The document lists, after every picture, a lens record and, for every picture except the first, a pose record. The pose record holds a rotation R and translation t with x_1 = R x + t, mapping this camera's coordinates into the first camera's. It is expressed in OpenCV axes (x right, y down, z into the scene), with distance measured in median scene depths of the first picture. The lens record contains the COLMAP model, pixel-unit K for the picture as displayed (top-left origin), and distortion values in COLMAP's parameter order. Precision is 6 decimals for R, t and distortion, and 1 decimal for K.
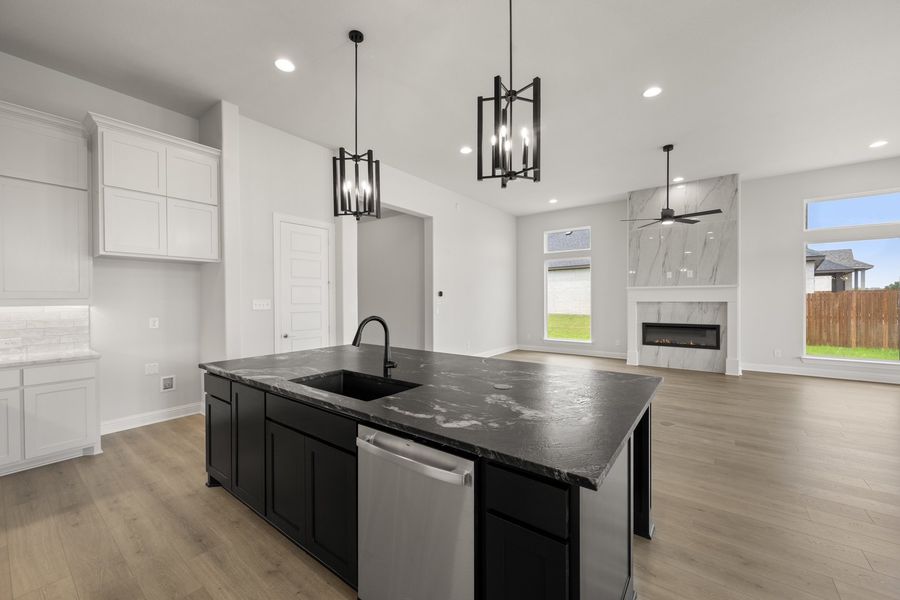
lens RADIAL K [[349.2, 0, 458.3], [0, 349.2, 300.5], [0, 0, 1]] dist [0.000397, -0.000043]
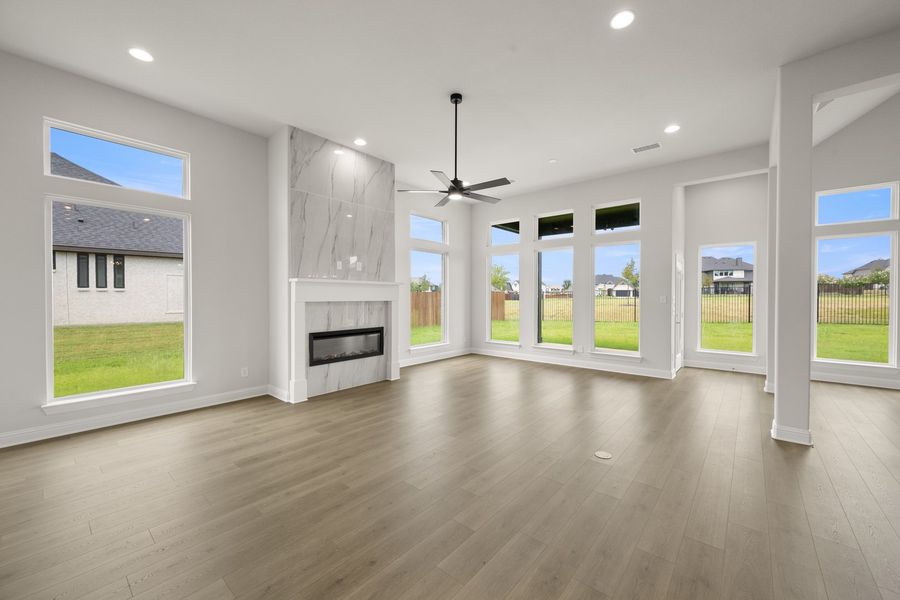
lens RADIAL K [[349.2, 0, 458.3], [0, 349.2, 300.5], [0, 0, 1]] dist [0.000397, -0.000043]
pose [[0.073223, -0.008292, 0.997281, -0.122029], [0.006411, 0.999949, 0.007843, -0.002742], [-0.997295, 0.005819, 0.073273, 0.711999]]
